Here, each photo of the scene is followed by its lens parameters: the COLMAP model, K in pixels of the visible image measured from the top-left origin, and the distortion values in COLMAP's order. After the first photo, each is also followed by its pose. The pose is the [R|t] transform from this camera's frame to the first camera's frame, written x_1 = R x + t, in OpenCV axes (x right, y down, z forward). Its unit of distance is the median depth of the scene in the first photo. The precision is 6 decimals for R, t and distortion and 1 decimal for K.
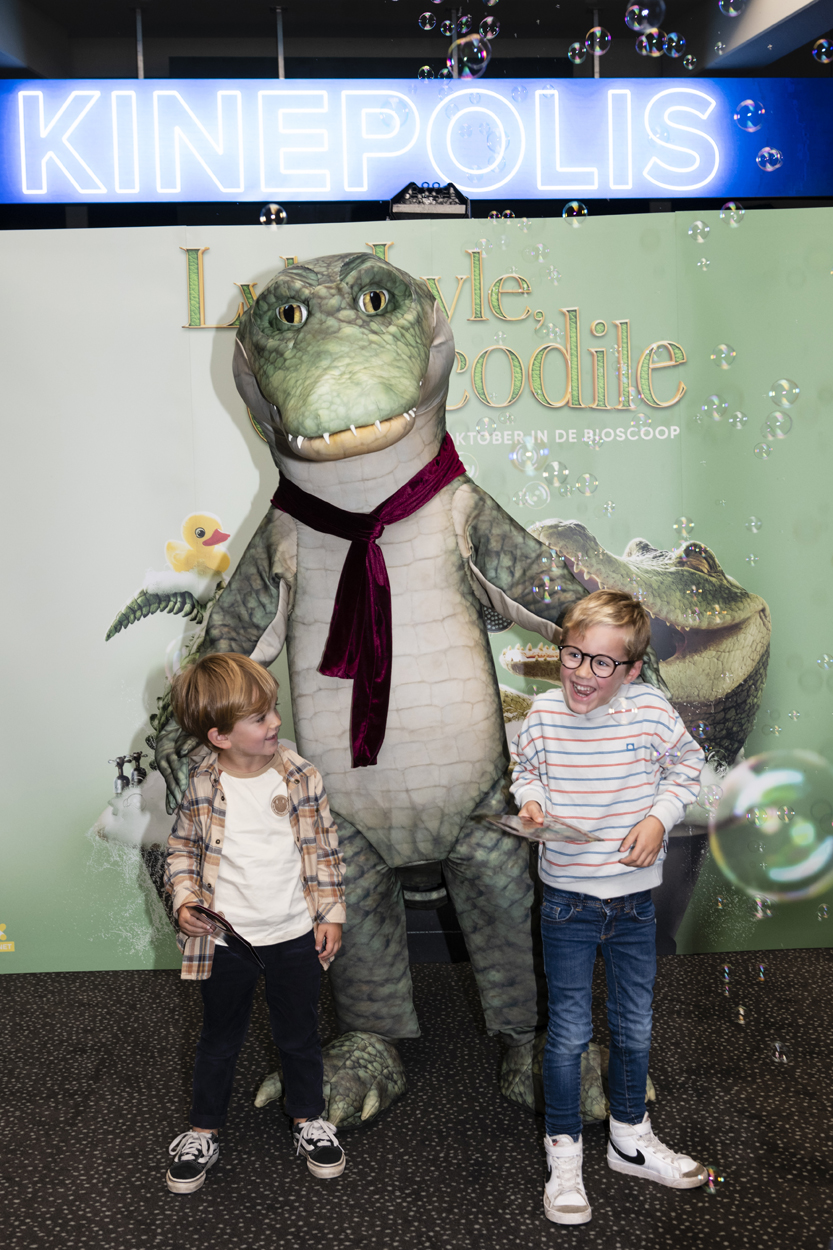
lens RADIAL K [[1502.4, 0, 432.8], [0, 1502.4, 619.2], [0, 0, 1]] dist [0.007256, -0.015535]
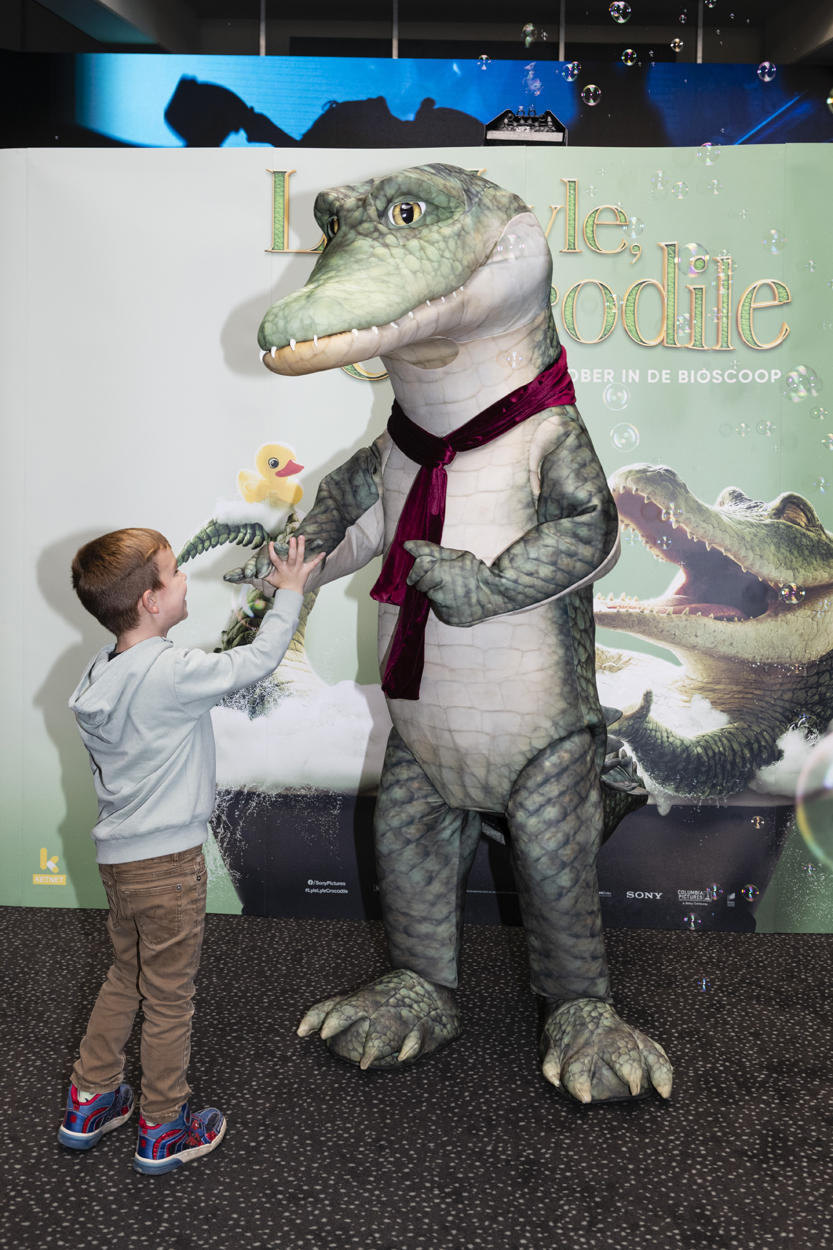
lens RADIAL K [[1436.3, 0, 404.3], [0, 1436.3, 535.4], [0, 0, 1]] dist [0.005324, -0.017344]
pose [[0.995831, 0.043034, -0.080429, 0.007734], [-0.045551, 0.998519, -0.029734, 0.017558], [0.079030, 0.033274, 0.996317, 0.116161]]
